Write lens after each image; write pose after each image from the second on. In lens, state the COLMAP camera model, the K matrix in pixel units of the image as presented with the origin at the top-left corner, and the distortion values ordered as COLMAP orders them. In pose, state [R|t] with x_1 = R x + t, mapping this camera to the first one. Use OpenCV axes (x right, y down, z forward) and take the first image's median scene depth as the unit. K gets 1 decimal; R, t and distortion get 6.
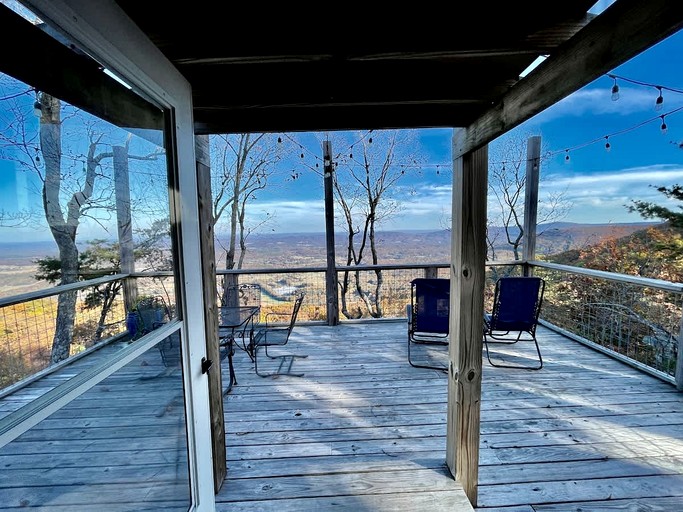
lens RADIAL K [[273.6, 0, 341.5], [0, 273.6, 256.0], [0, 0, 1]] dist [-0.000459, -0.000051]
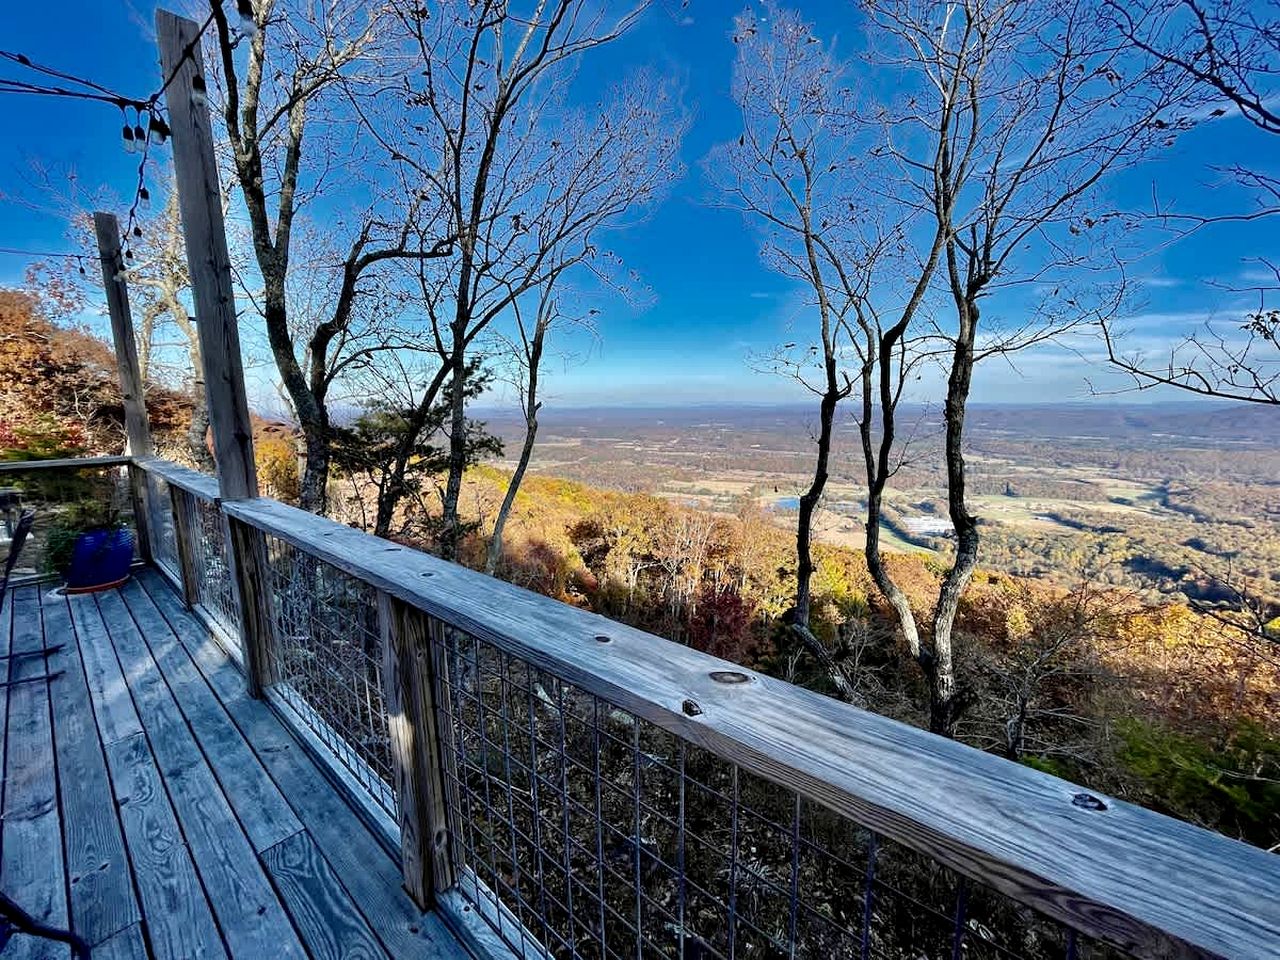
lens RADIAL K [[512.8, 0, 640.0], [0, 512.8, 480.0], [0, 0, 1]] dist [-0.000459, -0.000051]
pose [[0.743281, 0.120560, -0.658027, 0.398828], [-0.076435, 0.992490, 0.095501, -0.034993], [0.664599, -0.020688, 0.746914, 0.571967]]
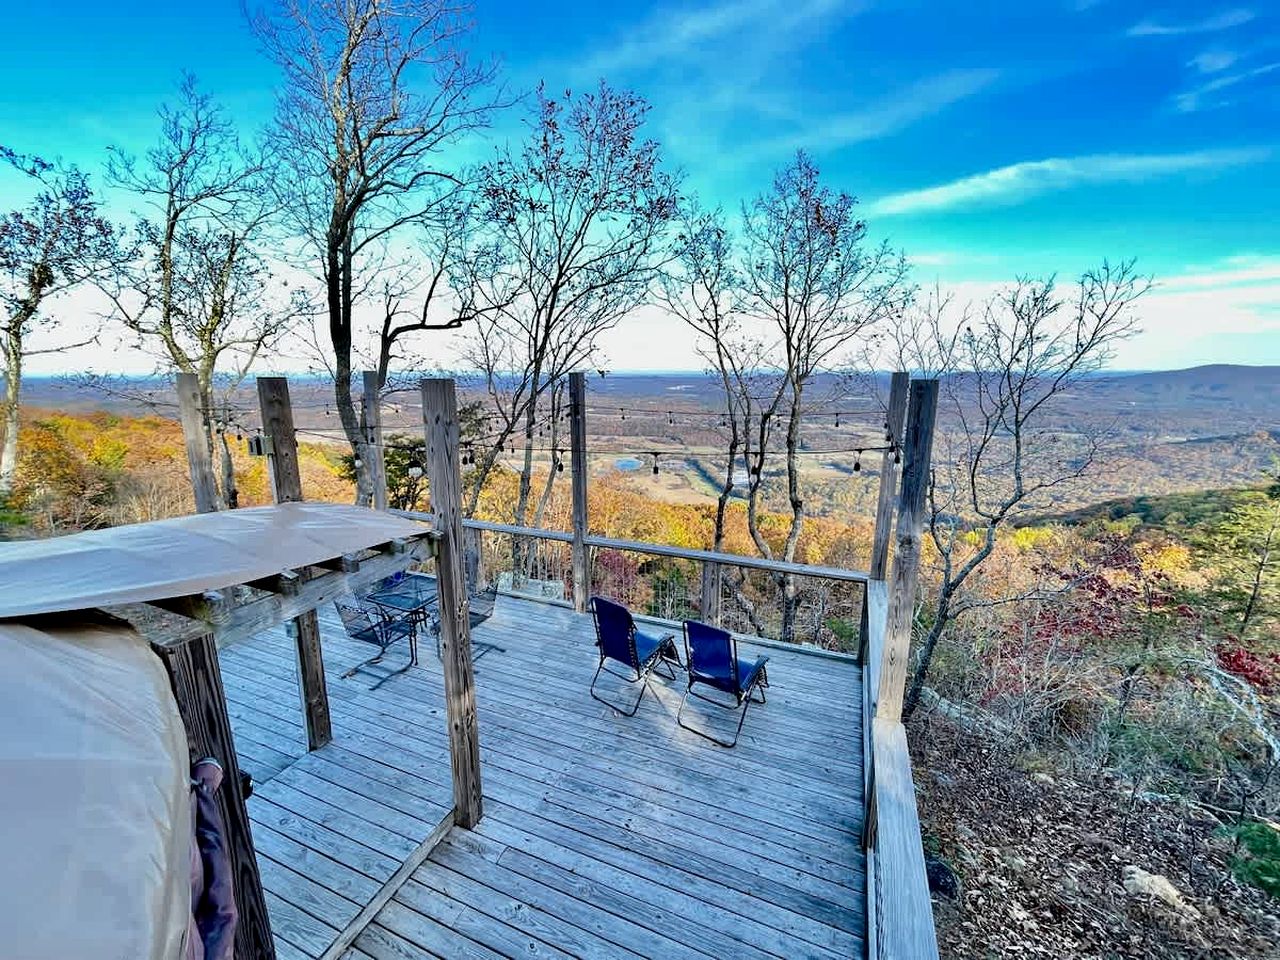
lens RADIAL K [[512.8, 0, 640.0], [0, 512.8, 480.0], [0, 0, 1]] dist [-0.000459, -0.000051]
pose [[0.915469, 0.114147, -0.385859, 0.401969], [-0.063835, 0.987975, 0.140818, -0.203238], [0.397293, -0.104283, 0.911747, -0.118853]]
